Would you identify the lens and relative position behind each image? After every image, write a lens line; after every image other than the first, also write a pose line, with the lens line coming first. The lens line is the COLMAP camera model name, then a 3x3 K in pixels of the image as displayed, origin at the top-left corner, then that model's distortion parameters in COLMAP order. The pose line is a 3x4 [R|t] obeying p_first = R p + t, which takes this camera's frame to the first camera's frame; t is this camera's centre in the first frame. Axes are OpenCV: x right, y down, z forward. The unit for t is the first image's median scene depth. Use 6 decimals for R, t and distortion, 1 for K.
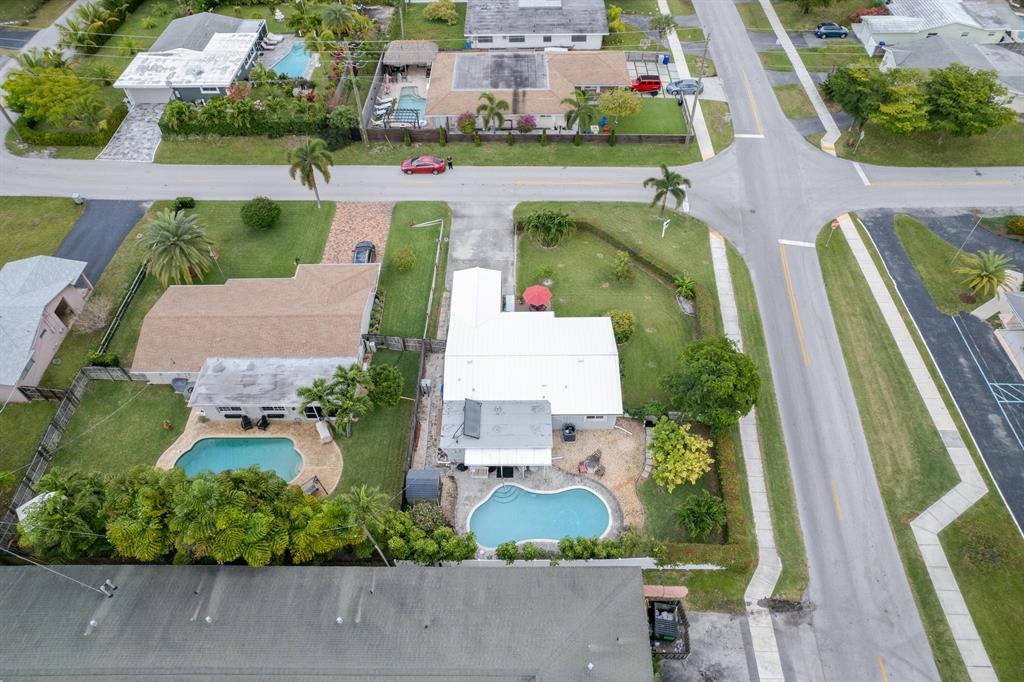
lens RADIAL K [[693.6, 0, 512.0], [0, 693.6, 341.0], [0, 0, 1]] dist [-0.080543, 0.080155]
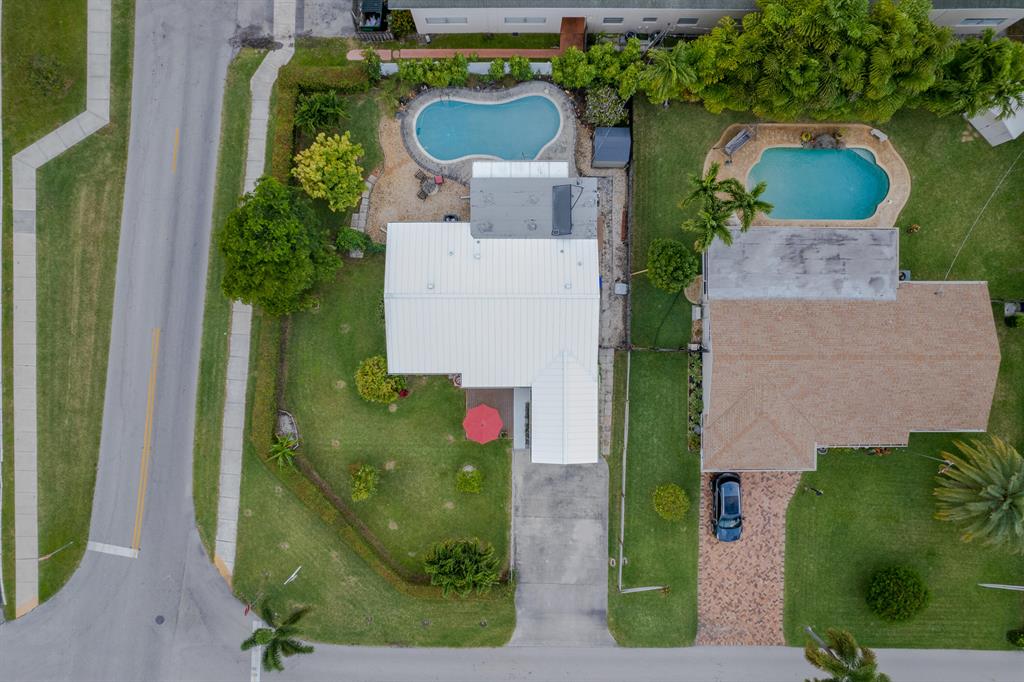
lens RADIAL K [[693.6, 0, 512.0], [0, 693.6, 341.0], [0, 0, 1]] dist [-0.080543, 0.080155]
pose [[-0.999860, 0.001913, 0.016652, -0.008324], [0.009340, -0.761361, 0.648260, -0.536401], [0.013919, 0.648325, 0.761237, 0.419436]]
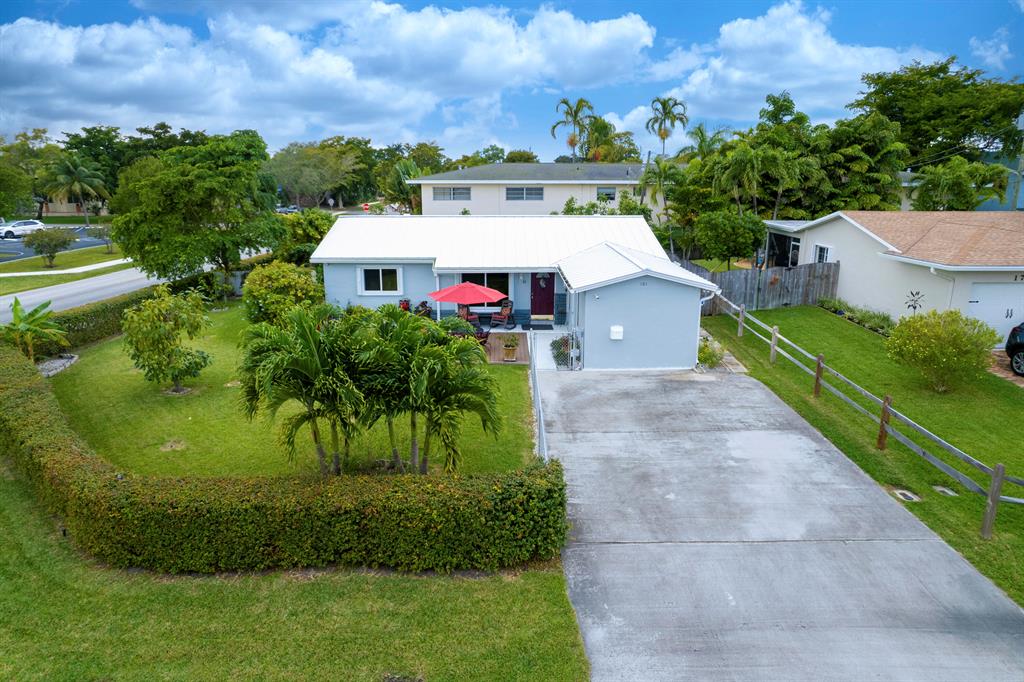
lens RADIAL K [[649.1, 0, 512.0], [0, 649.1, 341.0], [0, 0, 1]] dist [-0.091408, 0.087300]
pose [[-0.999767, 0.016358, -0.014105, 0.020088], [-0.005578, 0.435315, 0.900261, -0.409265], [0.020866, 0.900129, -0.435122, 1.308276]]
